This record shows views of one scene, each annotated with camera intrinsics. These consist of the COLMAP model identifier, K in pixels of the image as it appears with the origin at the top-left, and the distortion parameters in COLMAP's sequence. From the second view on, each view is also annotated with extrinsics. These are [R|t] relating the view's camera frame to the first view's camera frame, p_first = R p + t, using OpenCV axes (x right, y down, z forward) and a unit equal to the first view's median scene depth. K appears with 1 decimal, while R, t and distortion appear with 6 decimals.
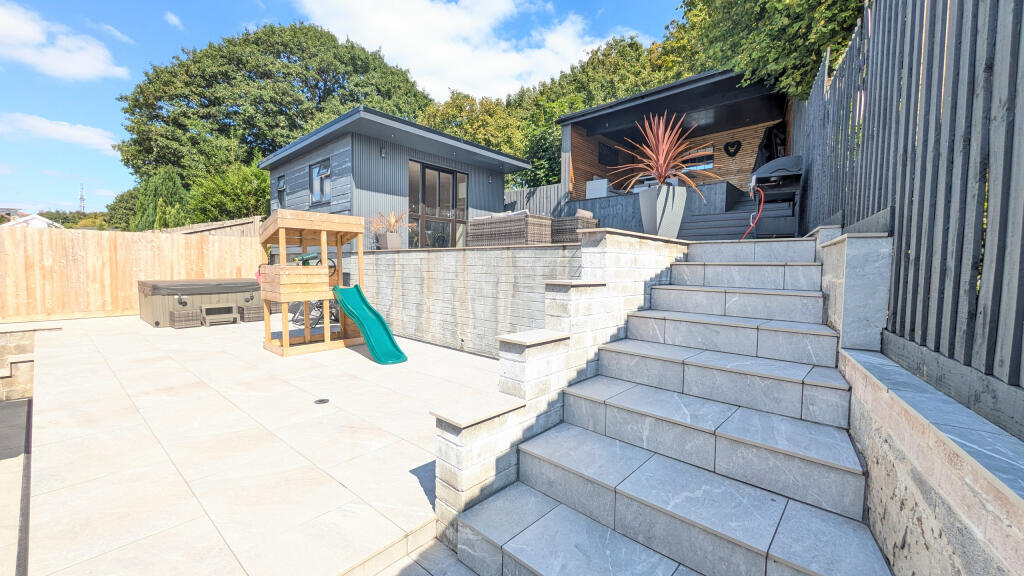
lens RADIAL K [[399.4, 0, 512.0], [0, 399.4, 288.0], [0, 0, 1]] dist [0.000453, 0.000077]
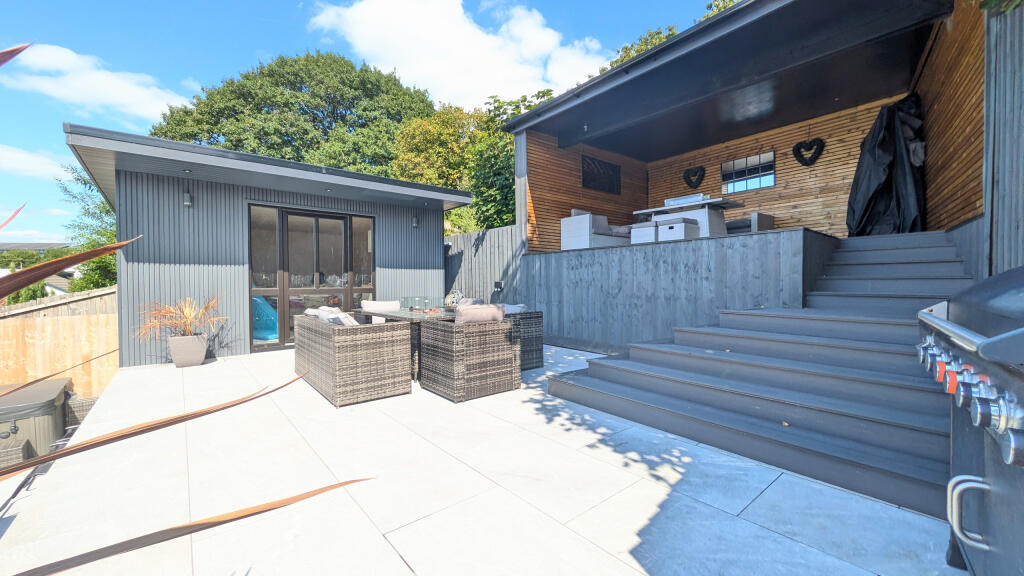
lens RADIAL K [[410.4, 0, 512.0], [0, 410.4, 288.0], [0, 0, 1]] dist [-0.001766, -0.000145]
pose [[0.991984, -0.025160, -0.123837, 0.184488], [0.019529, 0.998728, -0.046479, -0.126735], [0.124849, 0.043688, 0.991213, 0.348725]]
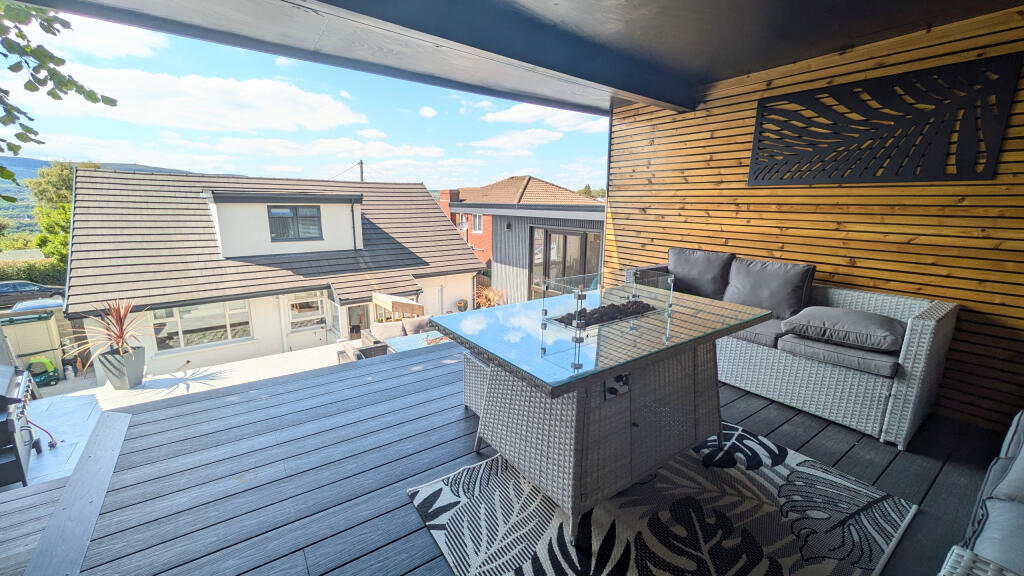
lens RADIAL K [[399.4, 0, 512.0], [0, 399.4, 288.0], [0, 0, 1]] dist [0.000453, 0.000077]
pose [[-0.194458, 0.185298, -0.963250, 0.518081], [-0.071976, 0.976653, 0.202407, -0.295733], [0.978267, 0.108690, -0.176581, 0.920035]]
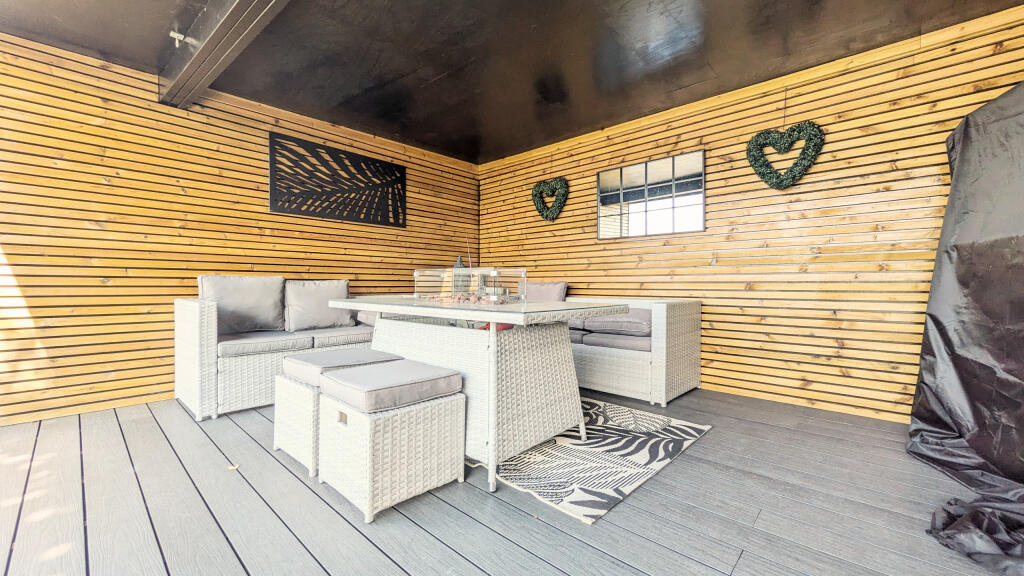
lens RADIAL K [[399.4, 0, 512.0], [0, 399.4, 288.0], [0, 0, 1]] dist [0.000453, 0.000077]
pose [[0.999785, -0.008865, 0.018743, 0.373324], [0.009638, 0.999090, -0.041556, -0.254215], [-0.018358, 0.041727, 0.998960, 0.745442]]
